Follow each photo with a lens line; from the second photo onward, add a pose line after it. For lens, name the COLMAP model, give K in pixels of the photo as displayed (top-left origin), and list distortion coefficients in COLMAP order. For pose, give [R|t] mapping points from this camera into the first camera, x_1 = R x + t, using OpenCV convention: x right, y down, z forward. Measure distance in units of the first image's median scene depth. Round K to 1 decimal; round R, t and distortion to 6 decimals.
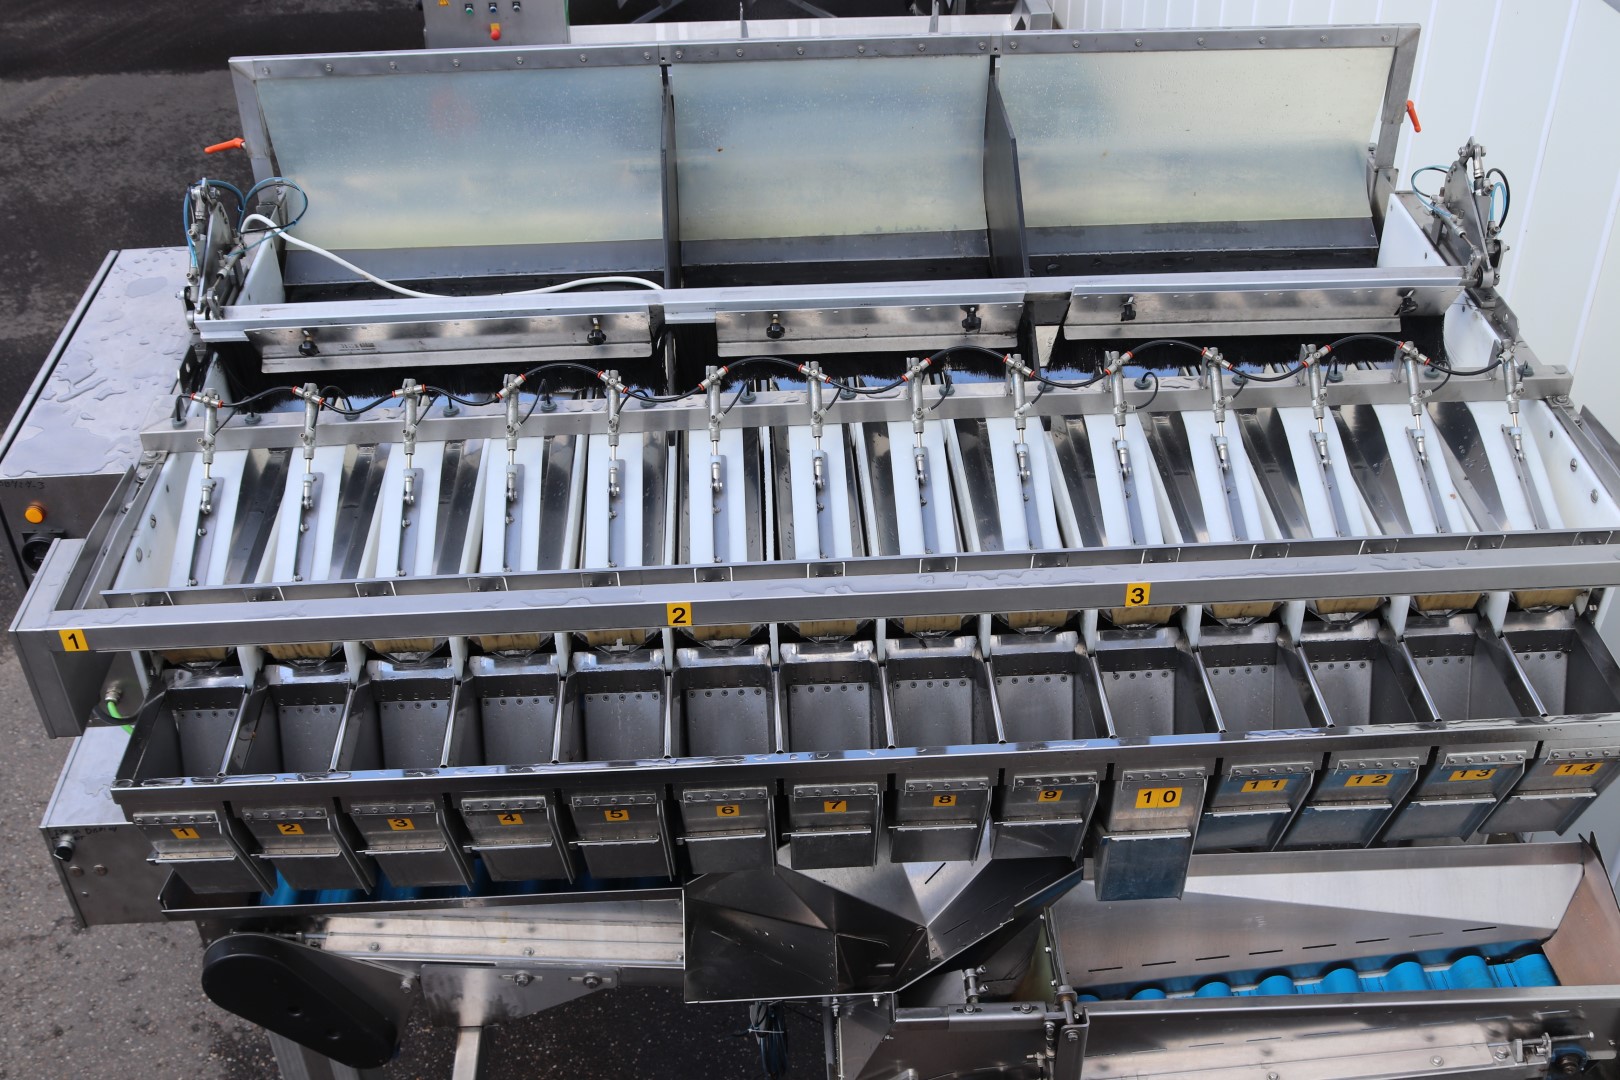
lens RADIAL K [[1812.3, 0, 810.0], [0, 1812.3, 540.0], [0, 0, 1]] dist [-0.110544, 0.147941]
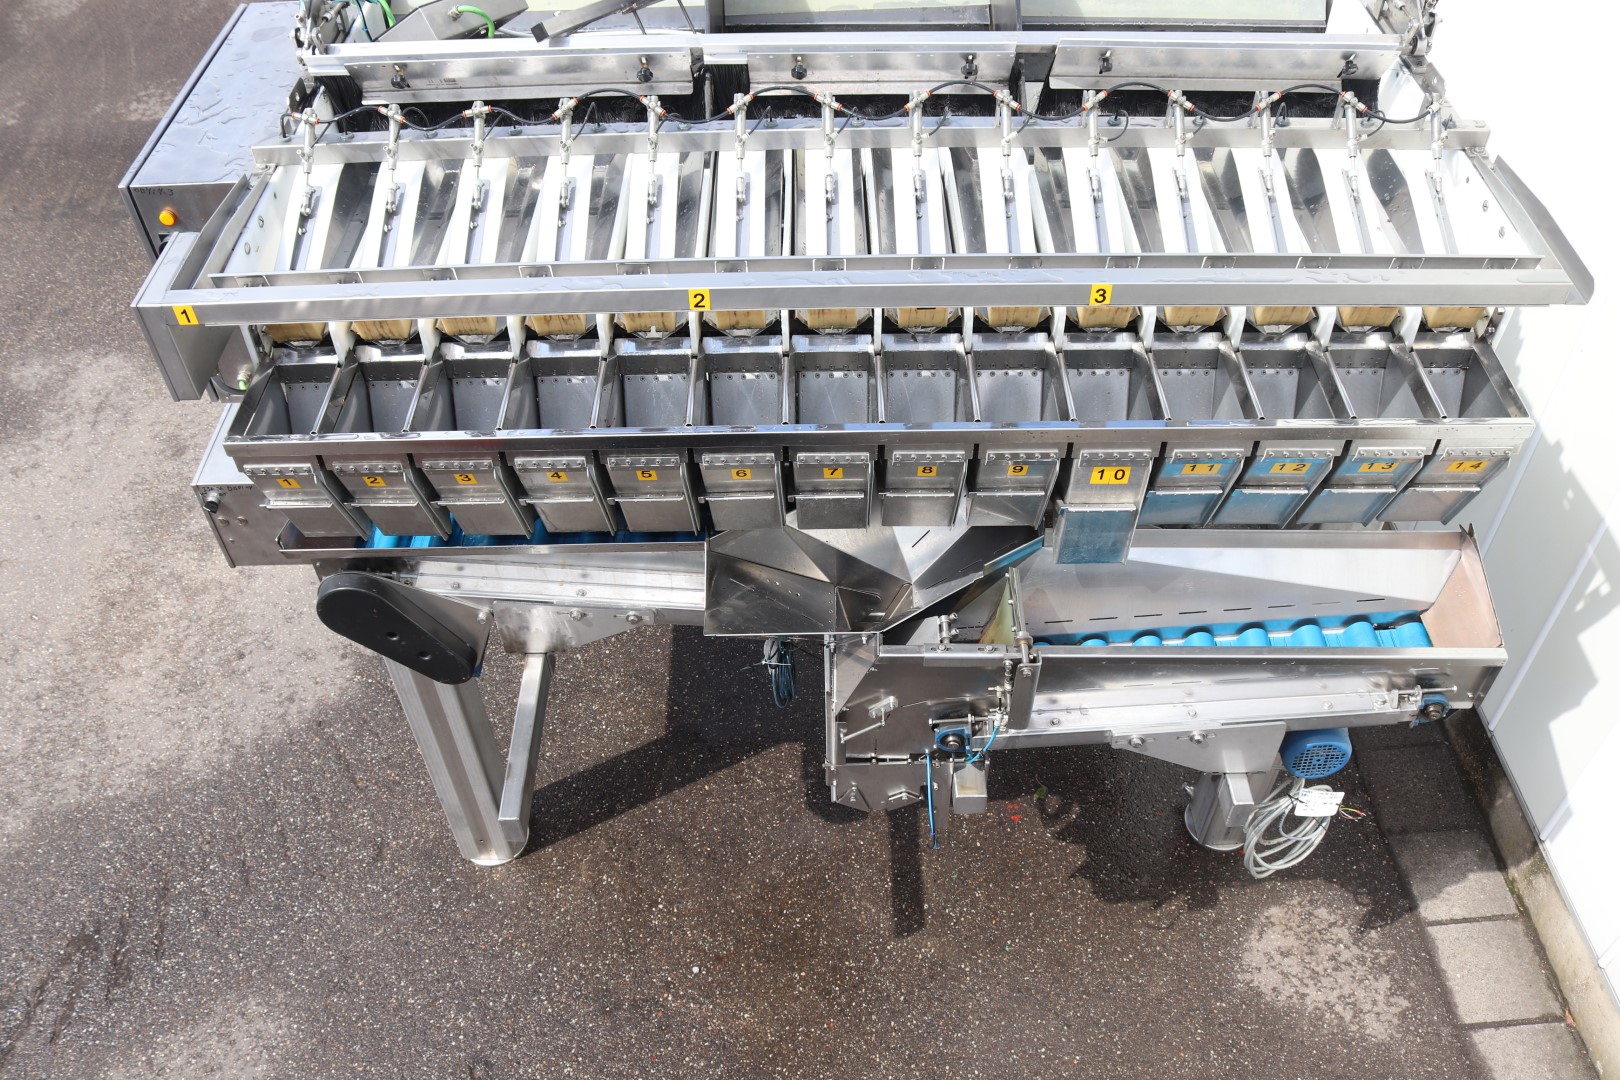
lens RADIAL K [[1360.2, 0, 819.9], [0, 1360.2, 565.5], [0, 0, 1]] dist [-0.161679, 0.144029]
pose [[0.999203, 0.030823, -0.025382, 0.028202], [-0.025919, 0.984248, 0.174881, 0.050064], [0.030372, -0.174083, 0.984262, 0.117790]]
